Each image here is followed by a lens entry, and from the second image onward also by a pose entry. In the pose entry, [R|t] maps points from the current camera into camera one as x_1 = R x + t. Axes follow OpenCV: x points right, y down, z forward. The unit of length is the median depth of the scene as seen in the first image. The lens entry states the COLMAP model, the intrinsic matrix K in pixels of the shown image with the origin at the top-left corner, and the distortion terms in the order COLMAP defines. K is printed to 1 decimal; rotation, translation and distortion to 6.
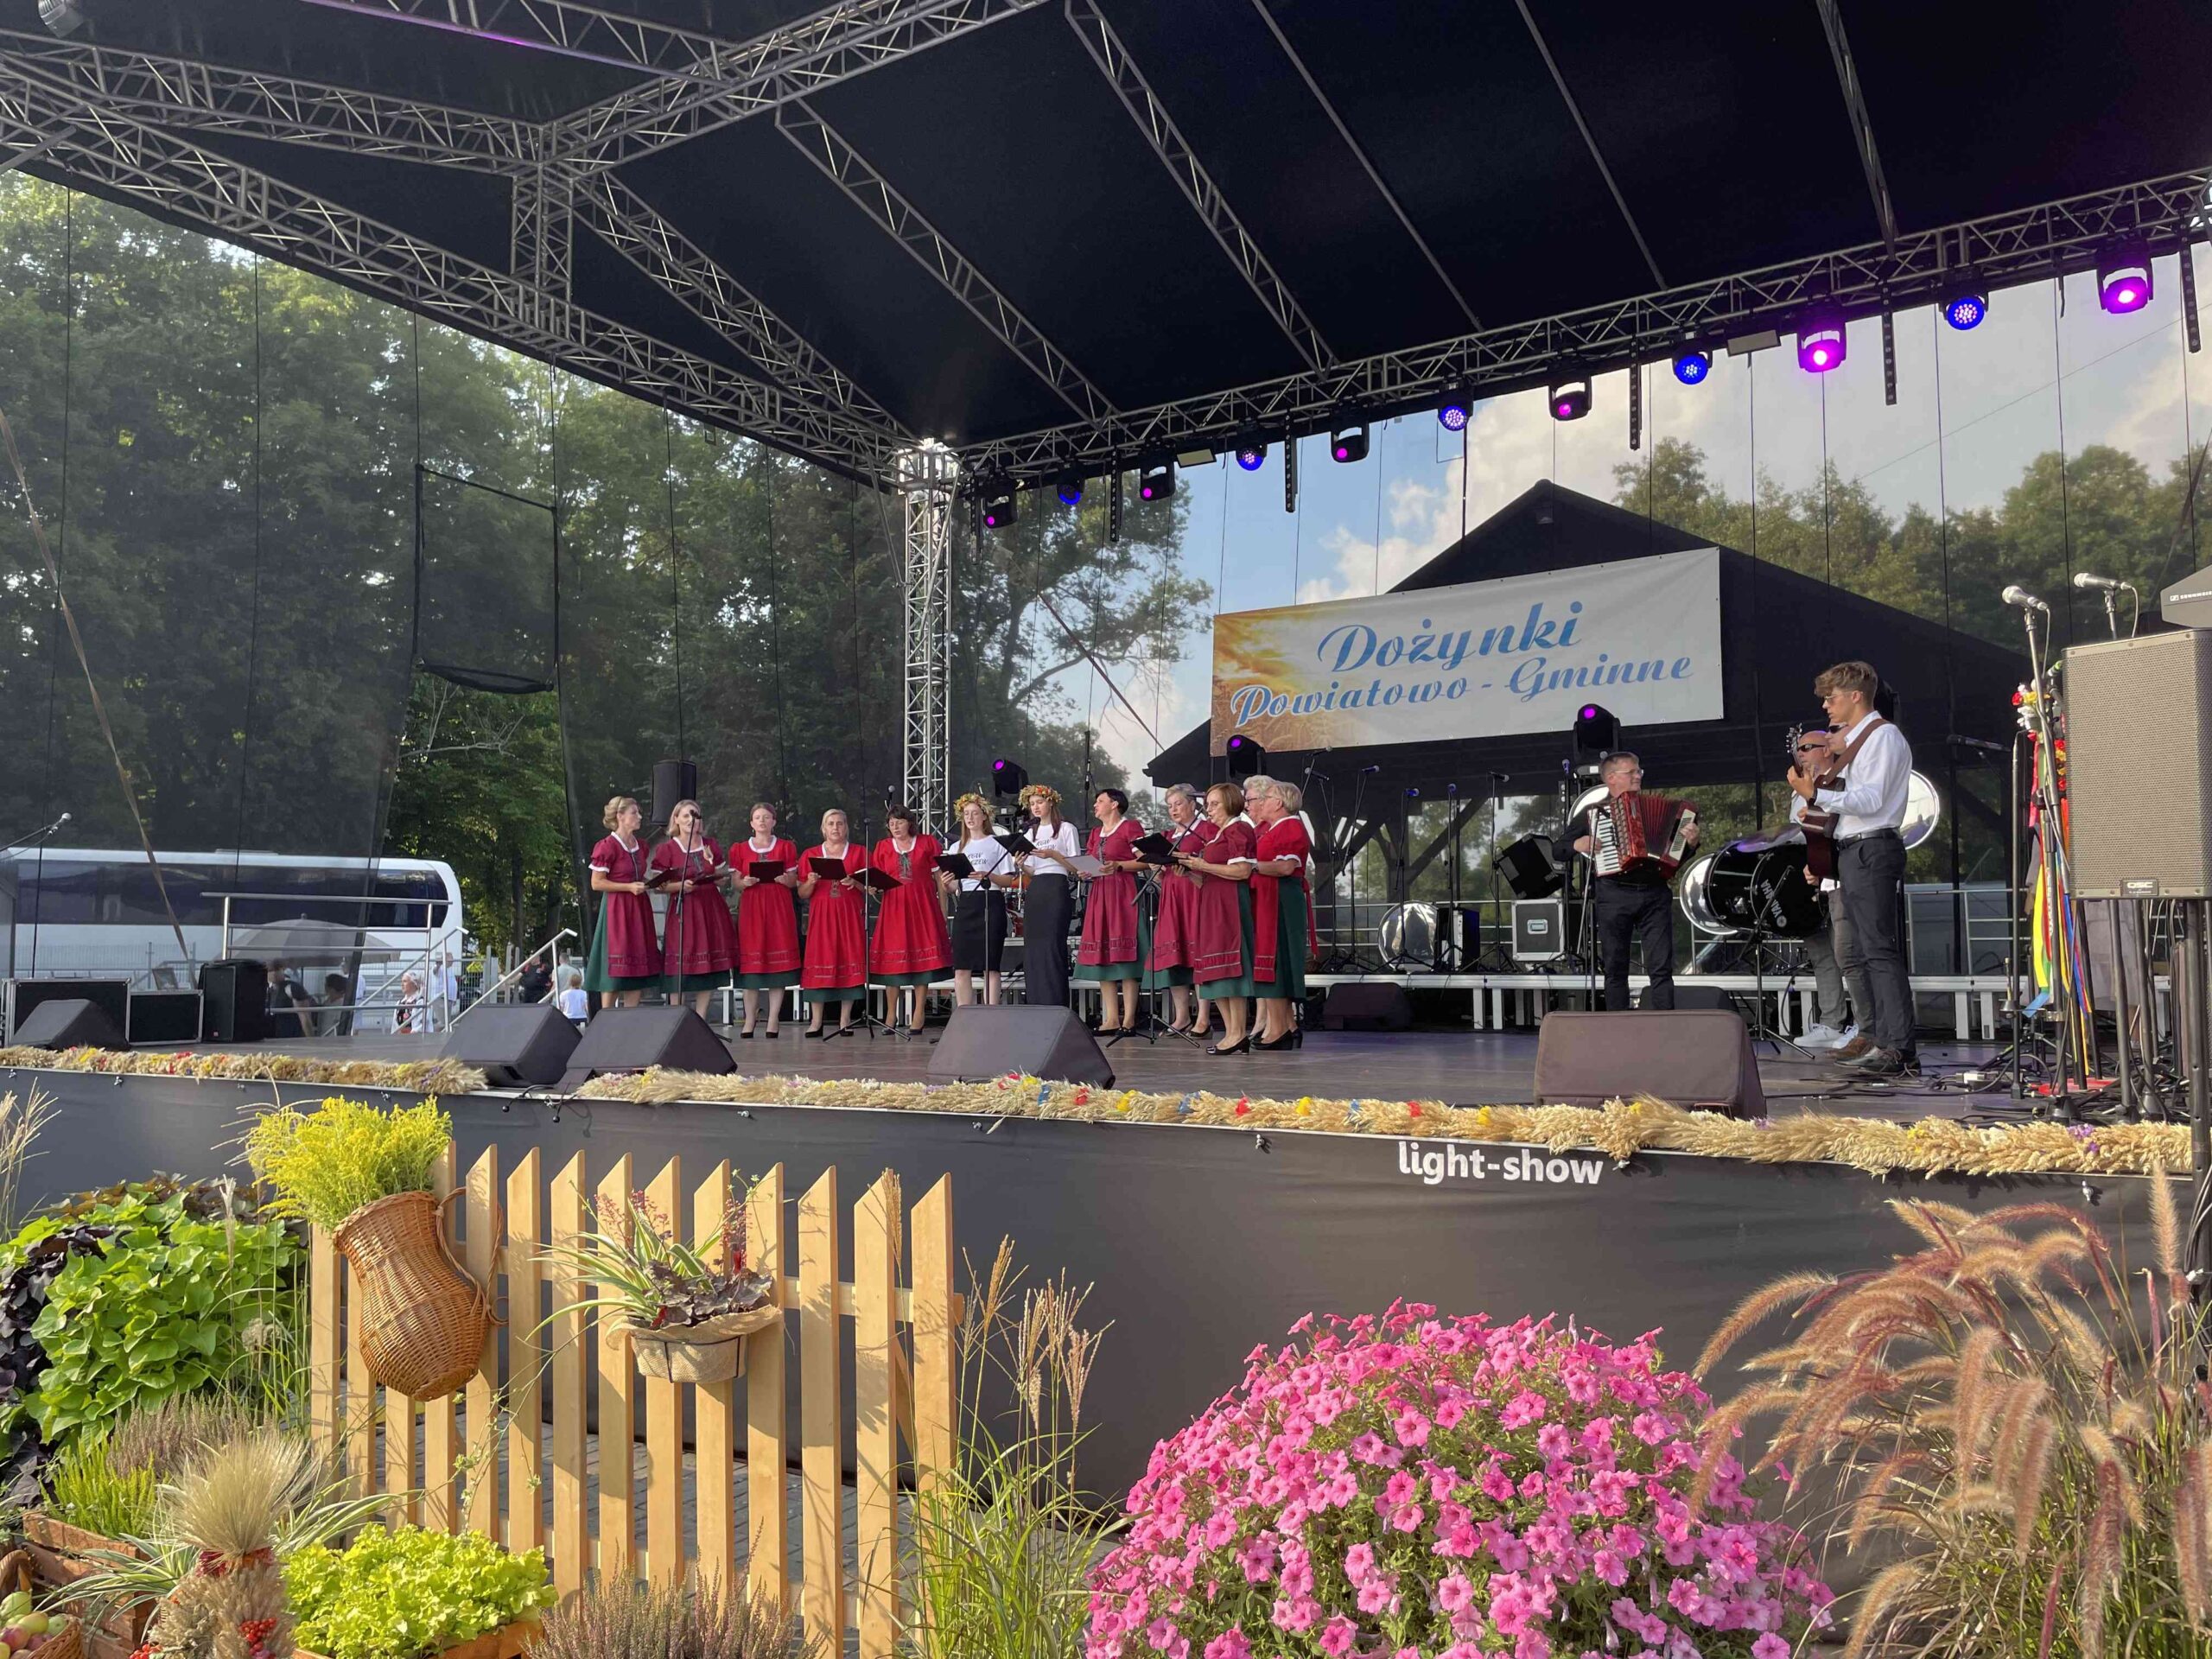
lens RADIAL K [[1657.3, 0, 1105.8], [0, 1657.3, 828.9], [0, 0, 1]] dist [0.083614, -0.111636]
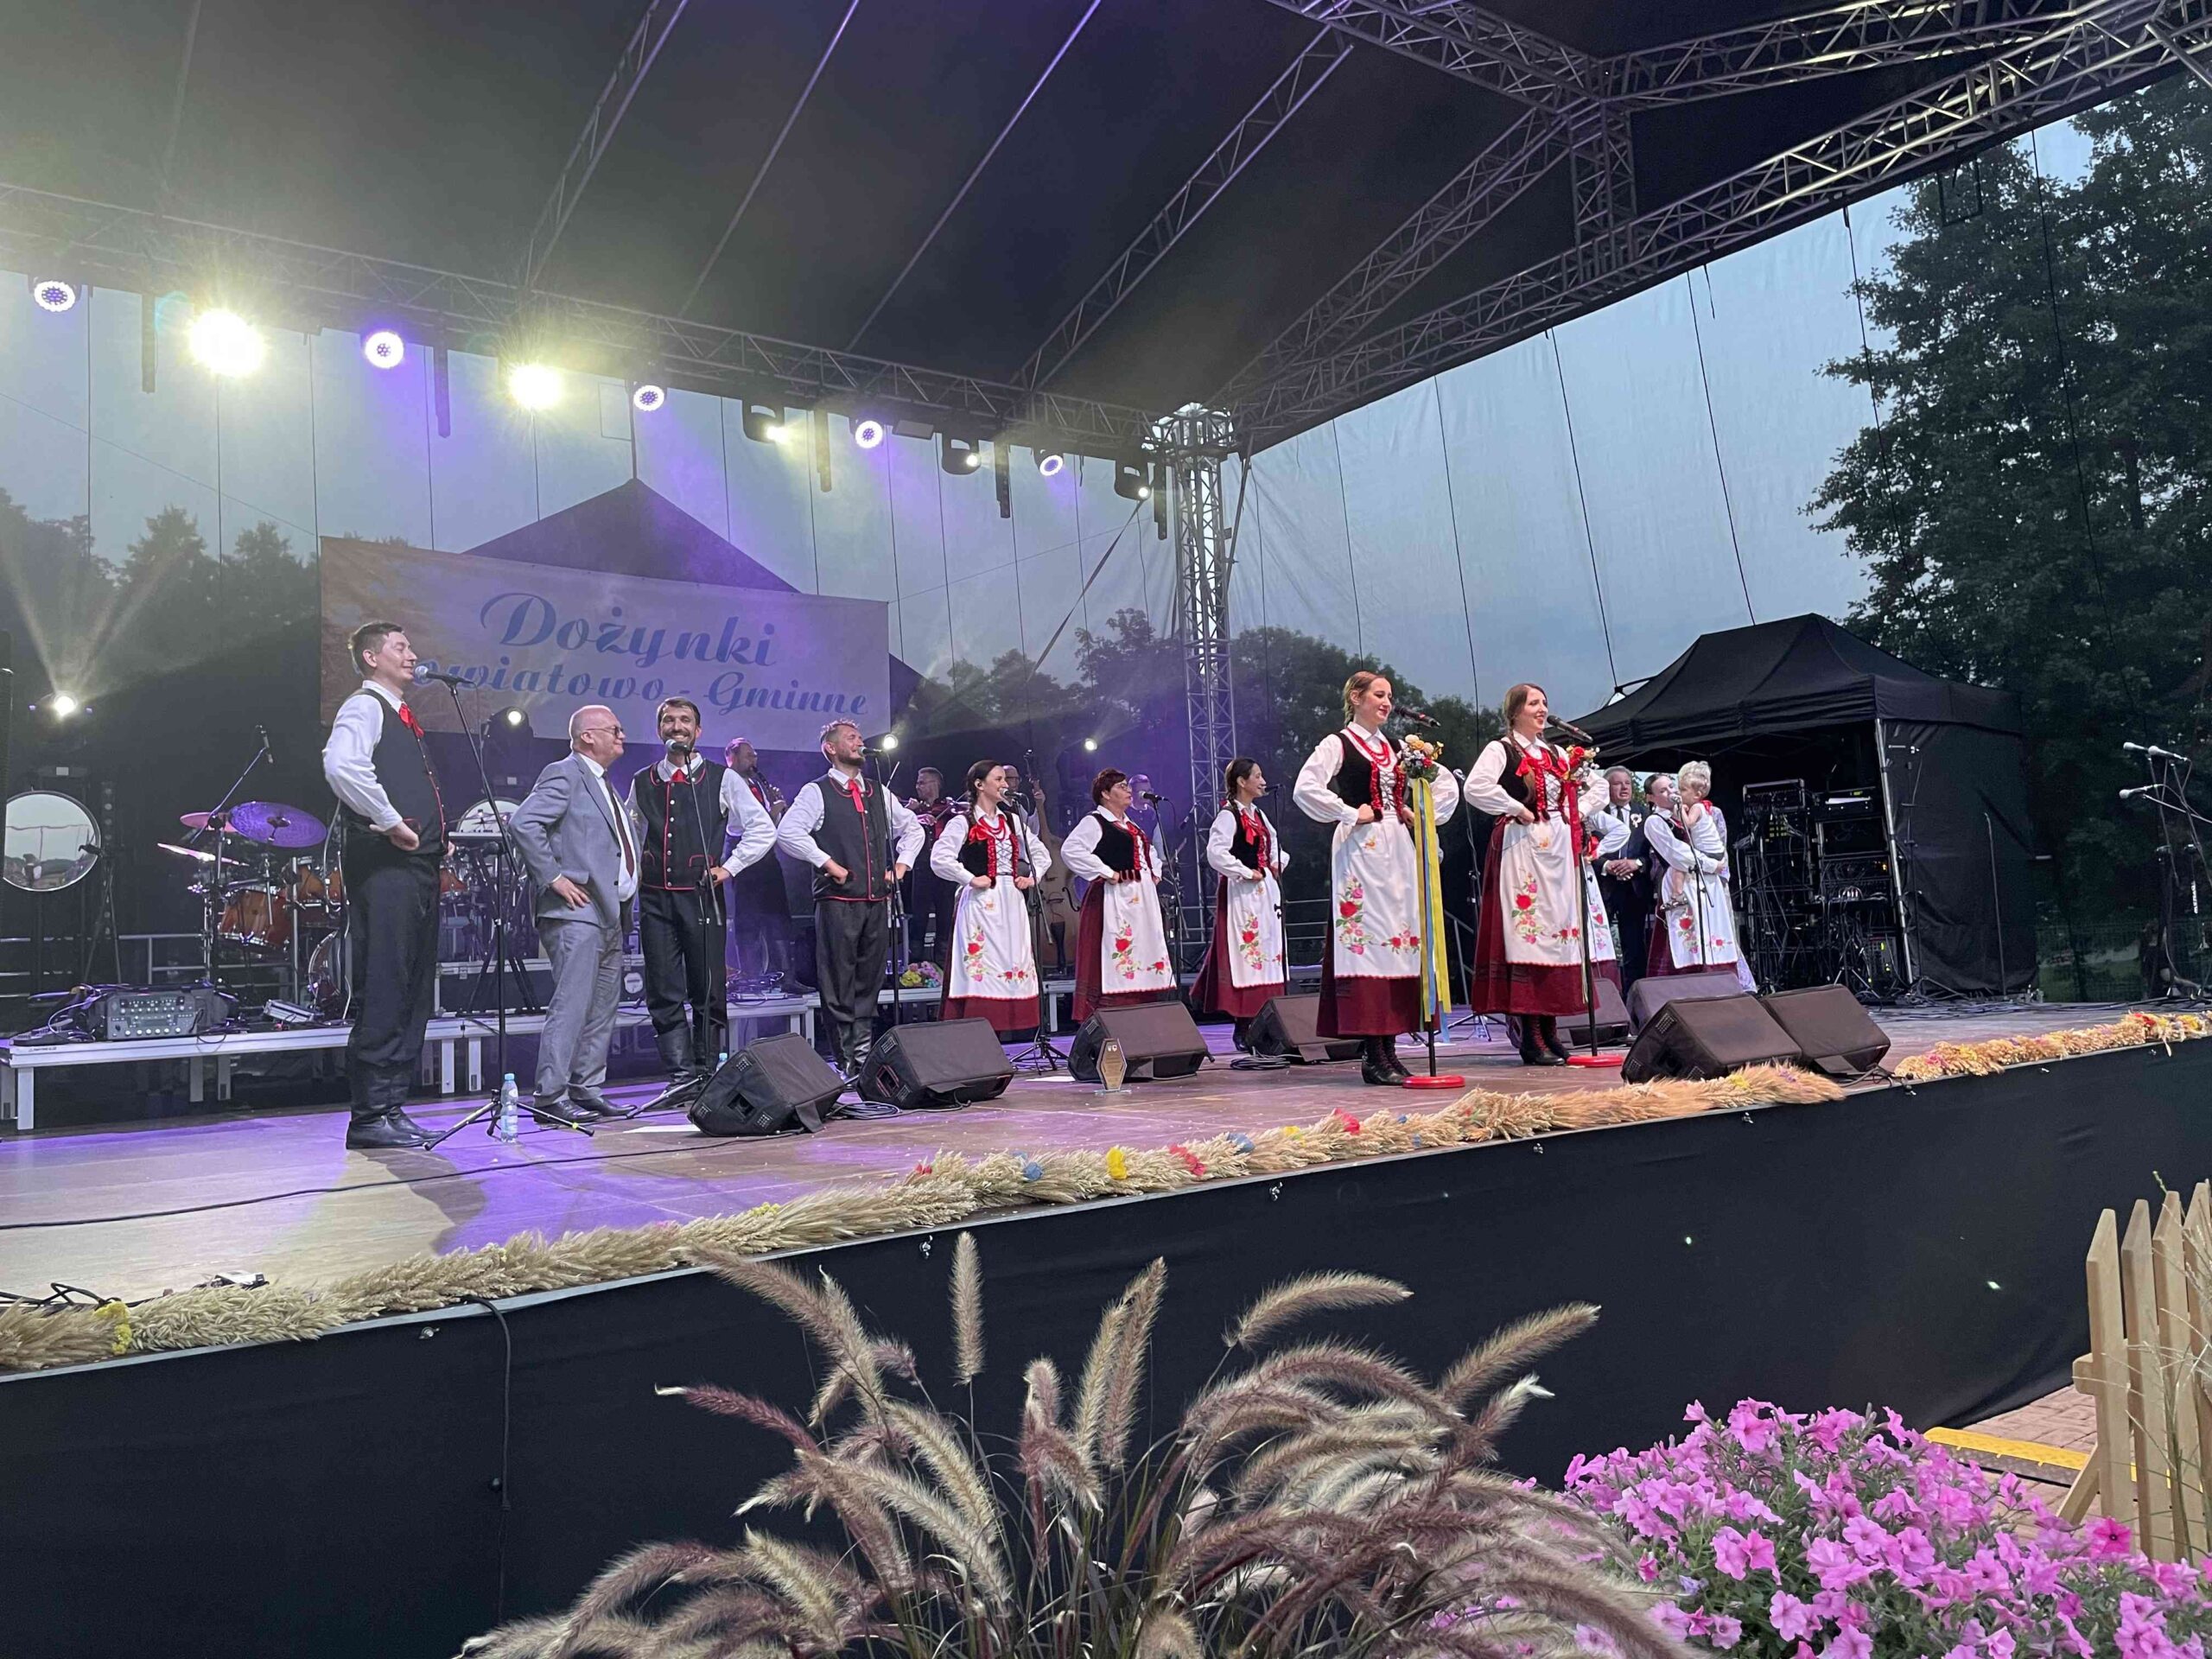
lens RADIAL K [[1657.3, 0, 1092.1], [0, 1657.3, 816.4], [0, 0, 1]] dist [0.083614, -0.111636]
pose [[0.352218, 0.070181, 0.933283, -0.600610], [-0.035288, 0.997471, -0.061691, 0.036889], [-0.935252, -0.011205, 0.353804, 0.477968]]
